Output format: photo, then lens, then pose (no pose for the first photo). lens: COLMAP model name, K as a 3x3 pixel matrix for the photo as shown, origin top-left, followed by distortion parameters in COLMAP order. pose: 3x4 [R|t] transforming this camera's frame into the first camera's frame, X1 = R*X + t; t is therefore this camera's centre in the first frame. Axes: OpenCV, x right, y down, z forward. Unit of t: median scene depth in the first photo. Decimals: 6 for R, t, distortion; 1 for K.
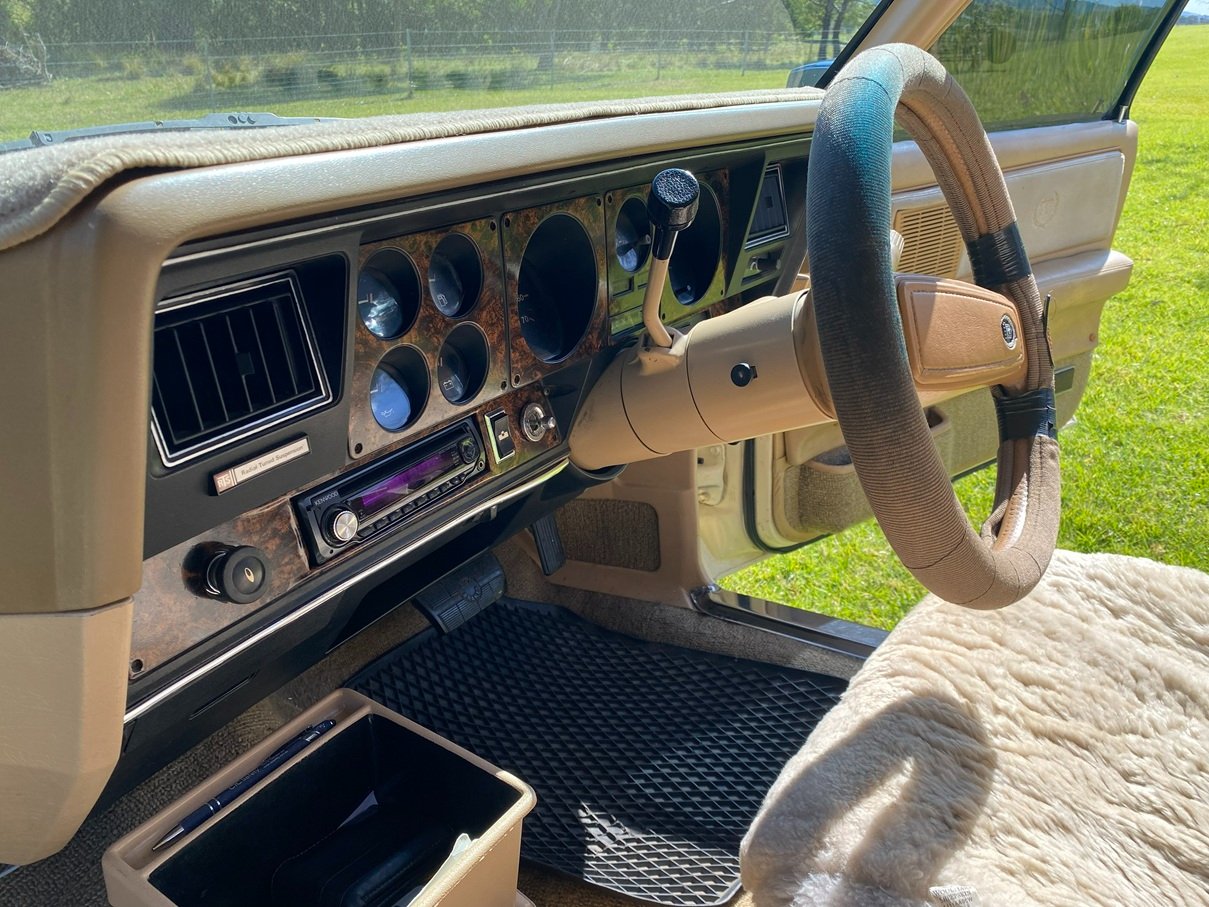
lens RADIAL K [[929.1, 0, 581.1], [0, 929.1, 453.8], [0, 0, 1]] dist [0.014116, -0.007046]
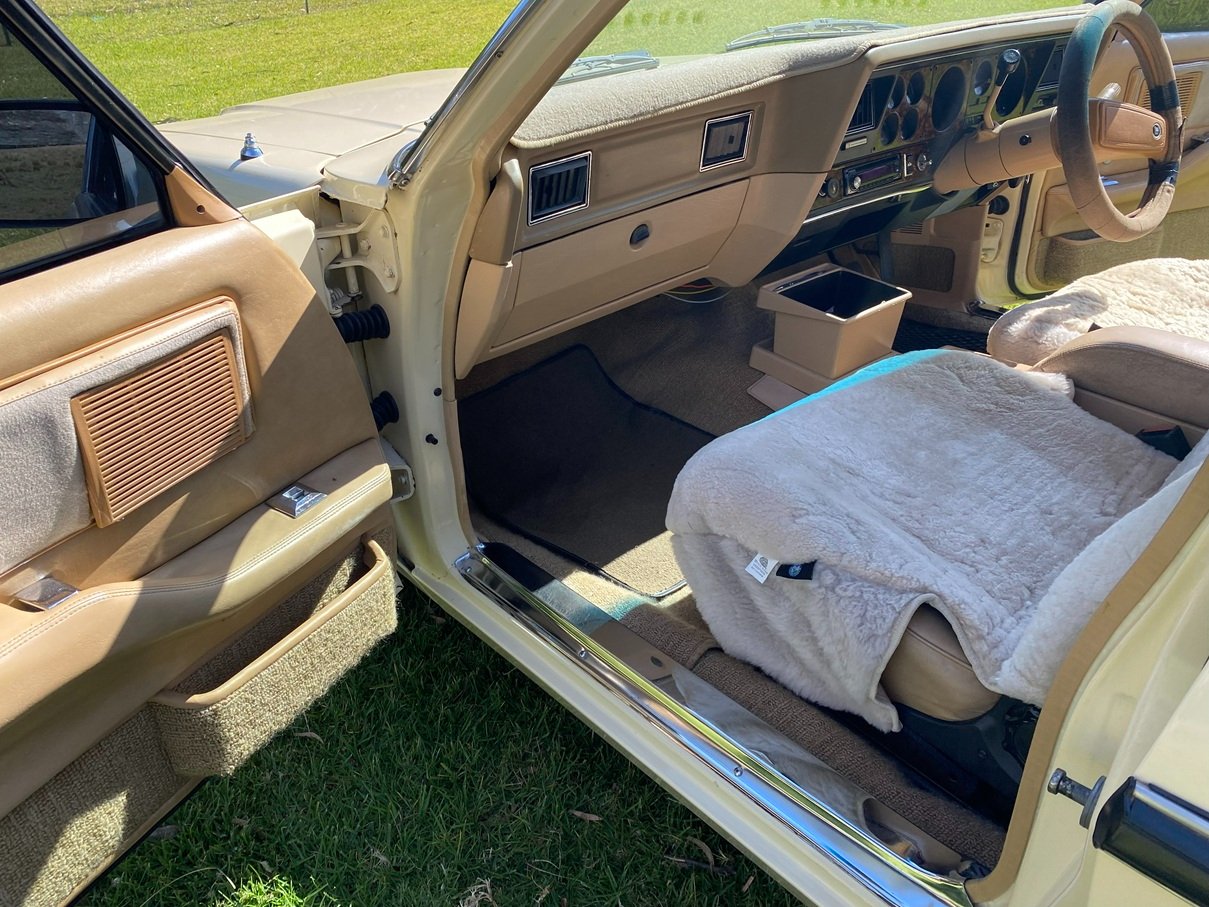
lens RADIAL K [[929.1, 0, 581.1], [0, 929.1, 453.8], [0, 0, 1]] dist [0.014116, -0.007046]
pose [[0.961826, 0.143870, -0.232792, -0.232357], [-0.112345, 0.983254, 0.143494, 0.459422], [0.249538, -0.111863, 0.961882, -1.569737]]
